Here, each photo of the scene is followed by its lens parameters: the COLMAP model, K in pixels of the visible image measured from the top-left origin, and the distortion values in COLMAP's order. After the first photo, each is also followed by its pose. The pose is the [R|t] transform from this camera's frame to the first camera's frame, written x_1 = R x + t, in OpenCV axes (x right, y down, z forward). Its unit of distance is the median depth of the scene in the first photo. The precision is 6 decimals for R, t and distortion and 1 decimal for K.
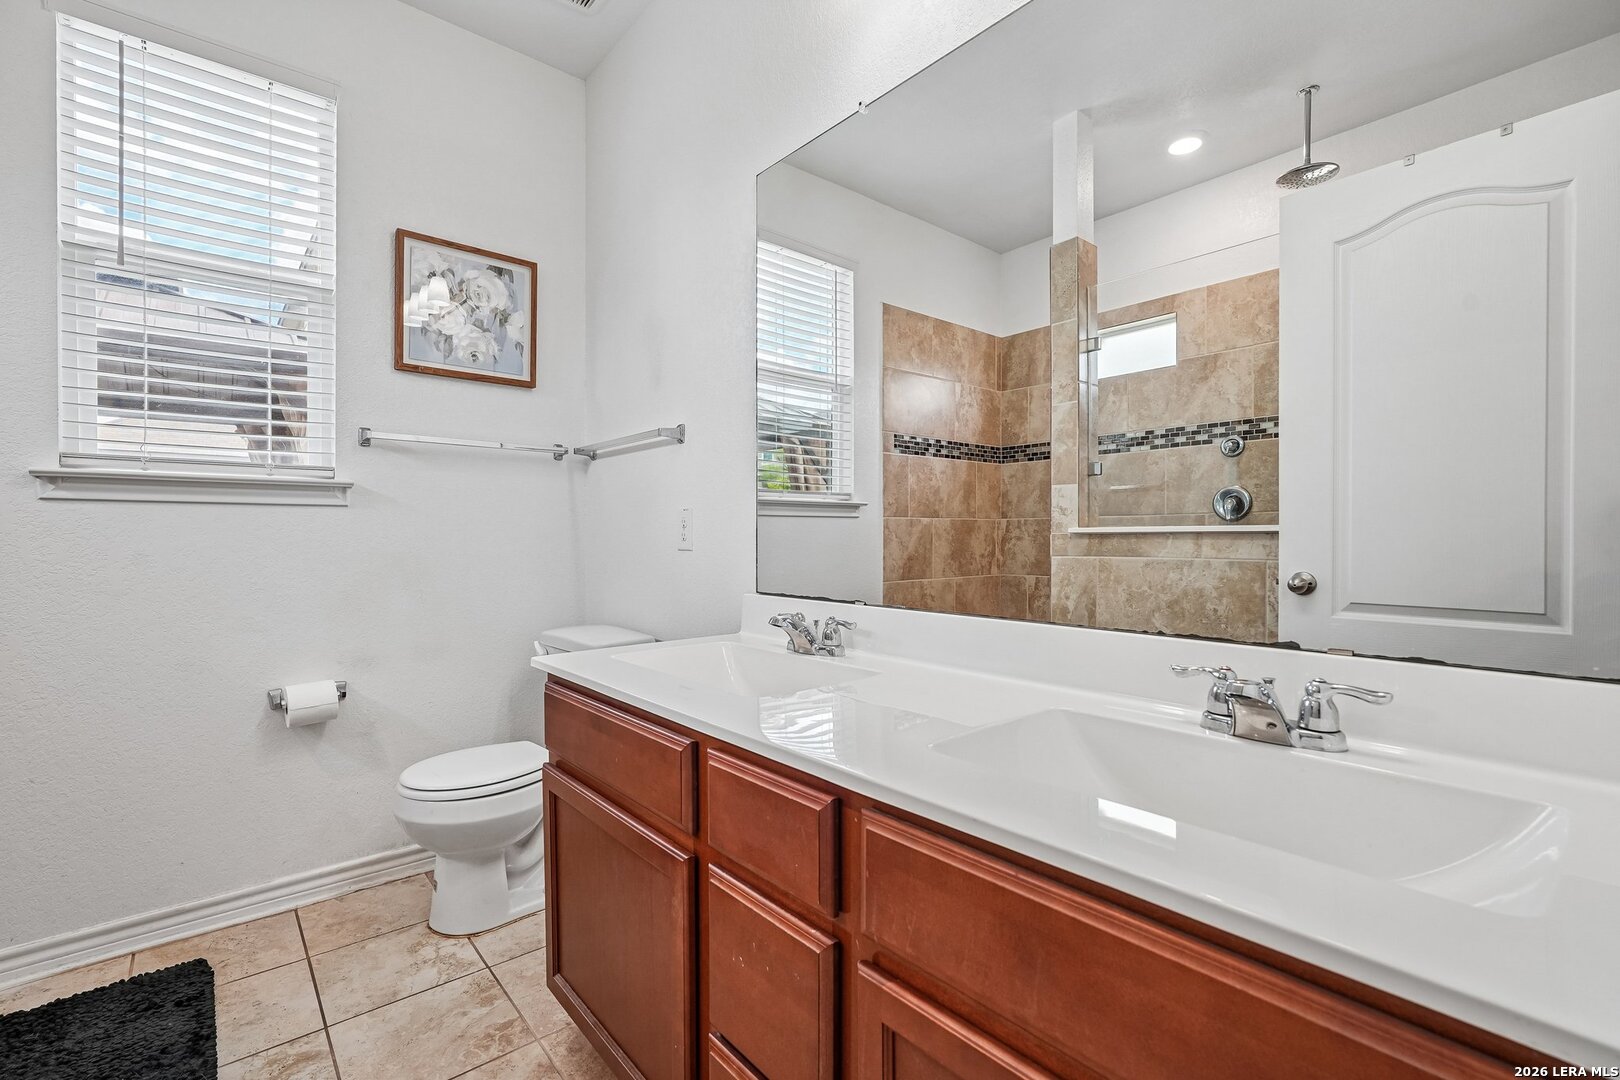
lens RADIAL K [[726.2, 0, 800.4], [0, 726.2, 534.4], [0, 0, 1]] dist [-0.020228, 0.009073]
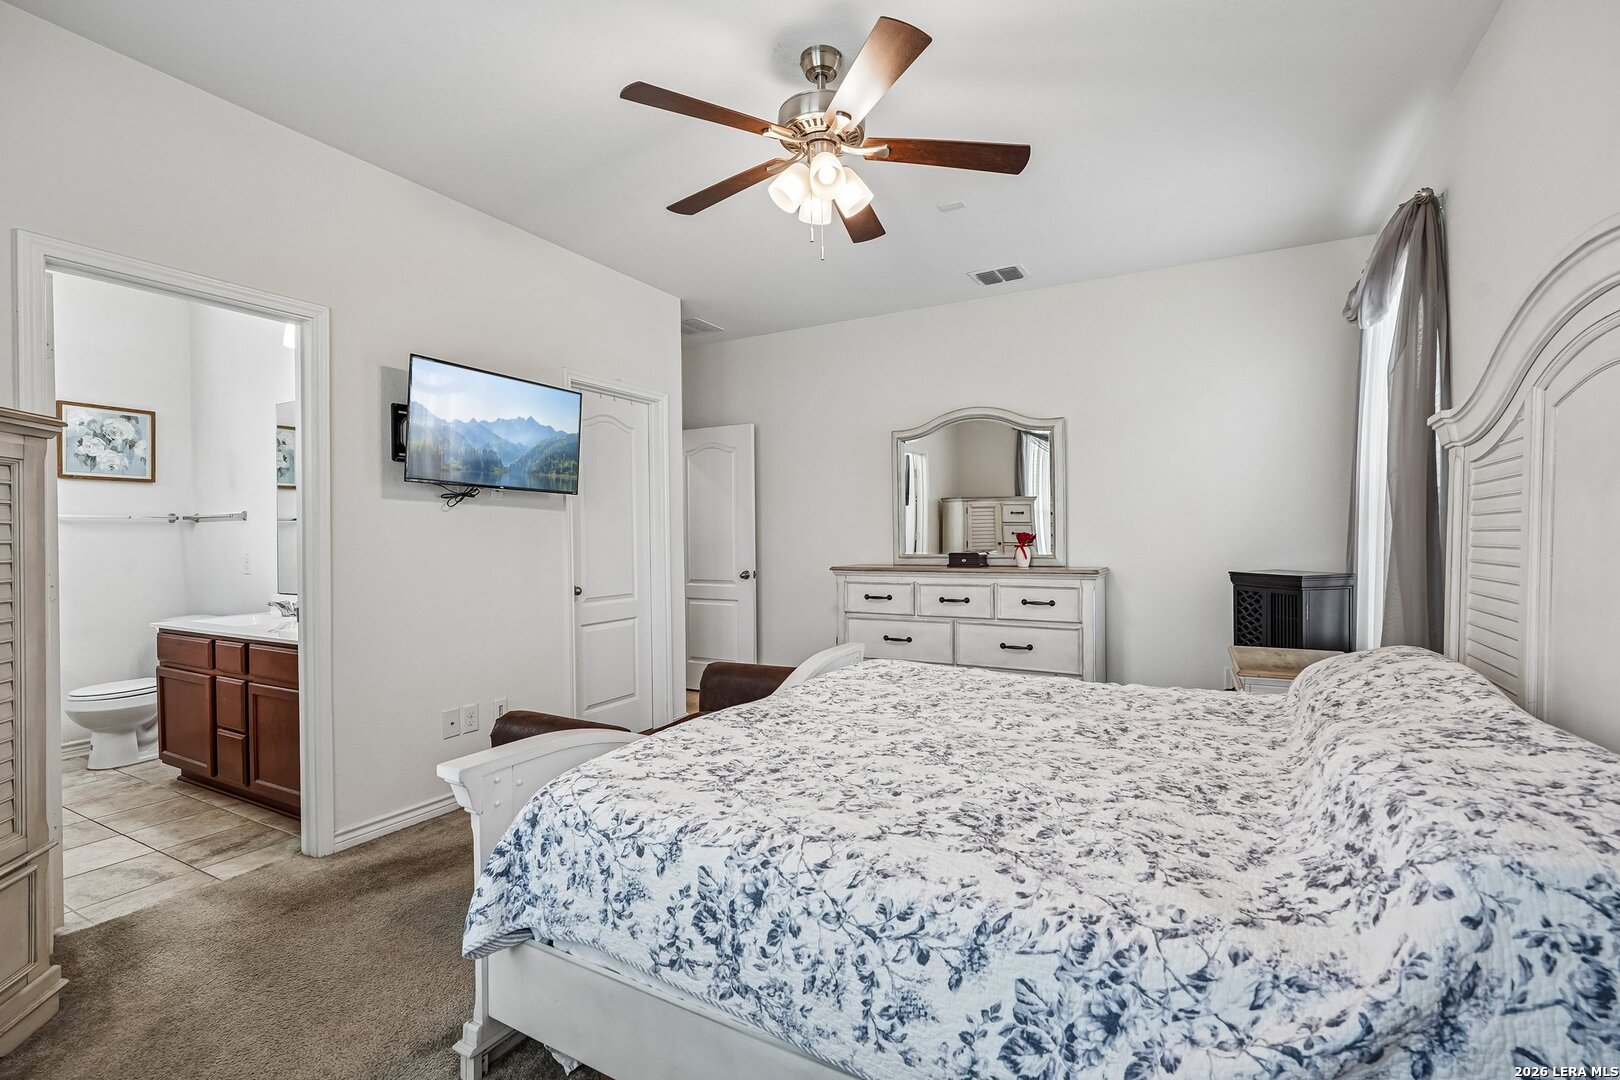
lens RADIAL K [[726.2, 0, 811.0], [0, 726.2, 537.5], [0, 0, 1]] dist [-0.020228, 0.009073]
pose [[0.930366, -0.001173, 0.366630, 0.538664], [-0.002751, 0.999944, 0.010181, -0.098774], [-0.366622, -0.010480, 0.930311, -1.368010]]
